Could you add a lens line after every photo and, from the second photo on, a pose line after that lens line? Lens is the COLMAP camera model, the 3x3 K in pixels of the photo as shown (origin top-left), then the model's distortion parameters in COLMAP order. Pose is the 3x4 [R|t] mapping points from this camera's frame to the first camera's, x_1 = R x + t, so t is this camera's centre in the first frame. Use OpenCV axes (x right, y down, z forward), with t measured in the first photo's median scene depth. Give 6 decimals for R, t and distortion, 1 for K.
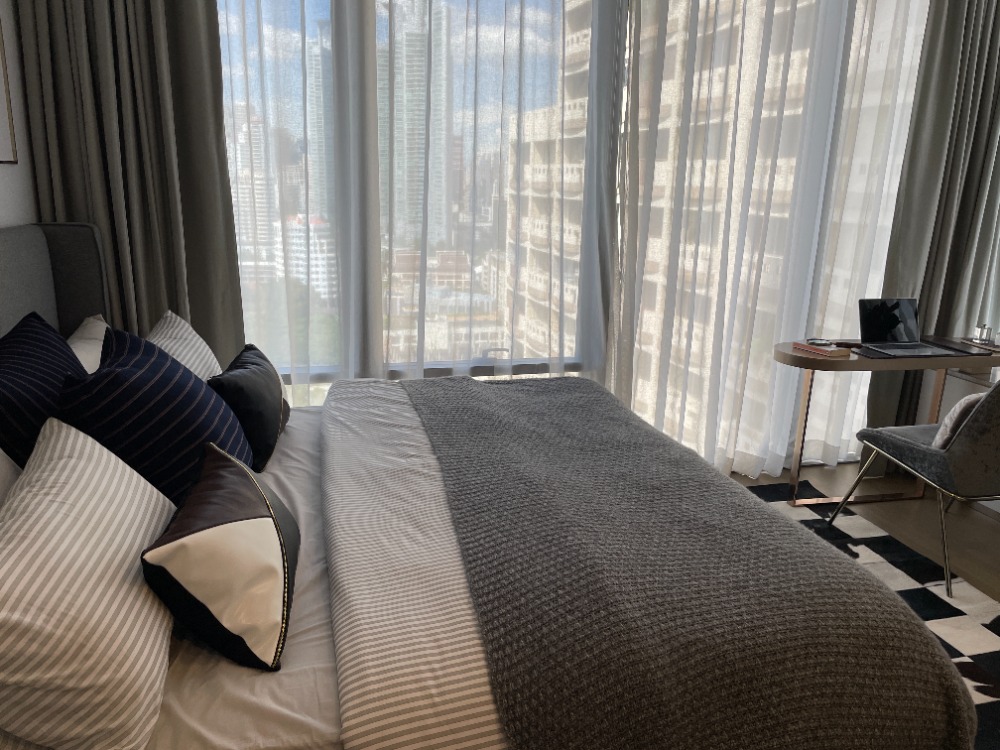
lens RADIAL K [[752.9, 0, 497.4], [0, 752.9, 373.5], [0, 0, 1]] dist [0.094683, -0.116794]
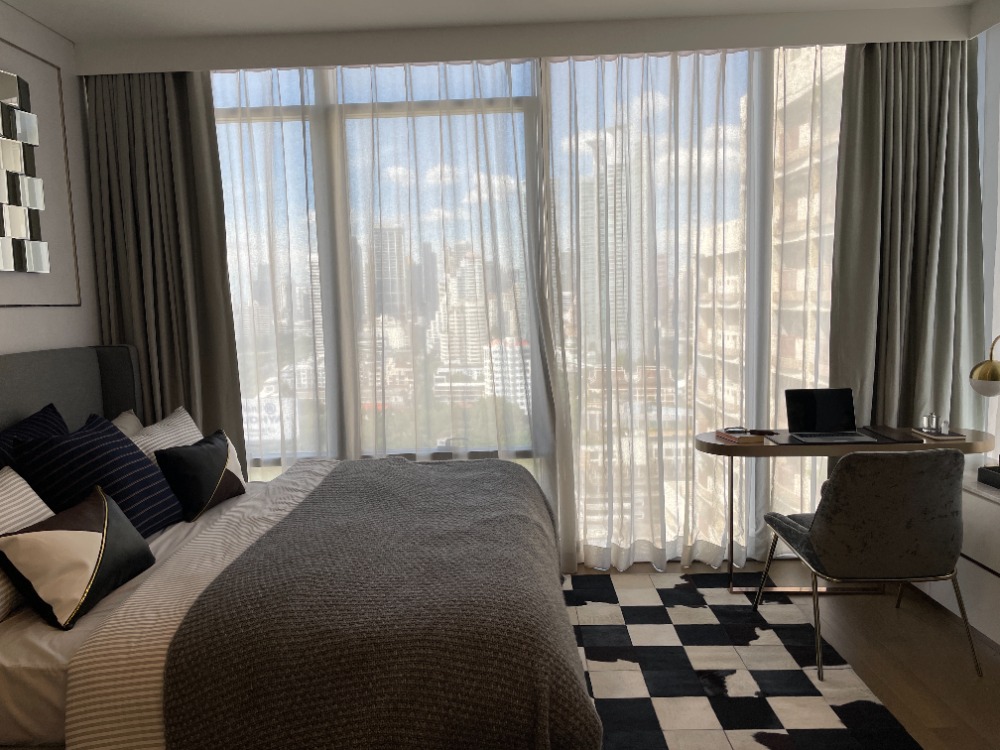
lens RADIAL K [[745.6, 0, 475.3], [0, 745.6, 385.5], [0, 0, 1]] dist [0.090447, -0.112549]
pose [[0.957064, -0.023979, -0.288884, 0.402151], [-0.015853, 0.990751, -0.134760, 0.046083], [0.289443, 0.133554, 0.947832, -0.102854]]
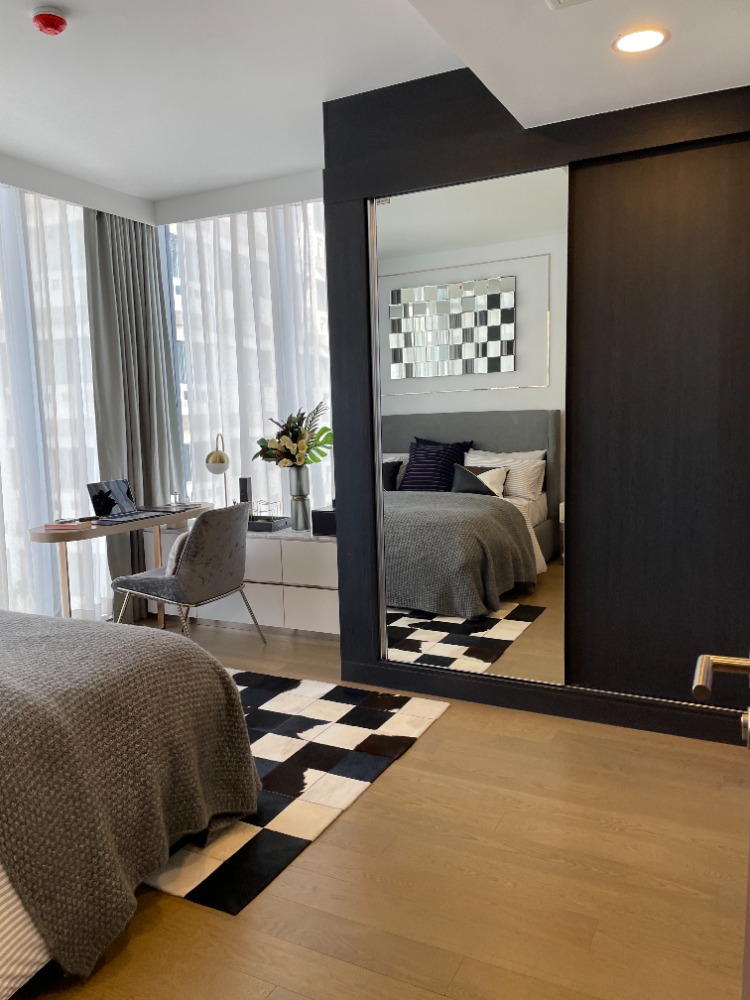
lens RADIAL K [[757.4, 0, 374.1], [0, 757.4, 505.8], [0, 0, 1]] dist [0.086618, -0.121570]
pose [[0.654421, -0.134734, 0.744029, -0.172154], [0.226287, 0.973796, -0.022692, 0.081312], [-0.721476, 0.183214, 0.667761, -0.186235]]
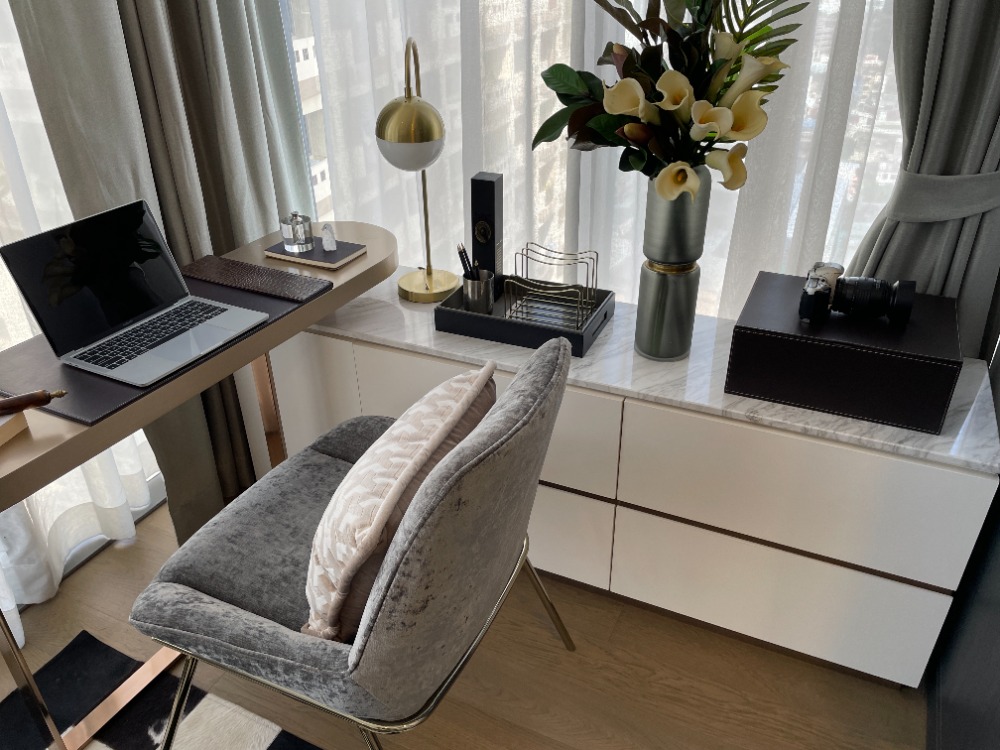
lens RADIAL K [[752.9, 0, 497.4], [0, 752.9, 373.5], [0, 0, 1]] dist [0.094683, -0.116794]
pose [[0.631689, -0.418448, 0.652588, 0.394610], [0.224087, 0.904433, 0.363024, -0.135295], [-0.742128, -0.083082, 0.665089, 0.633117]]
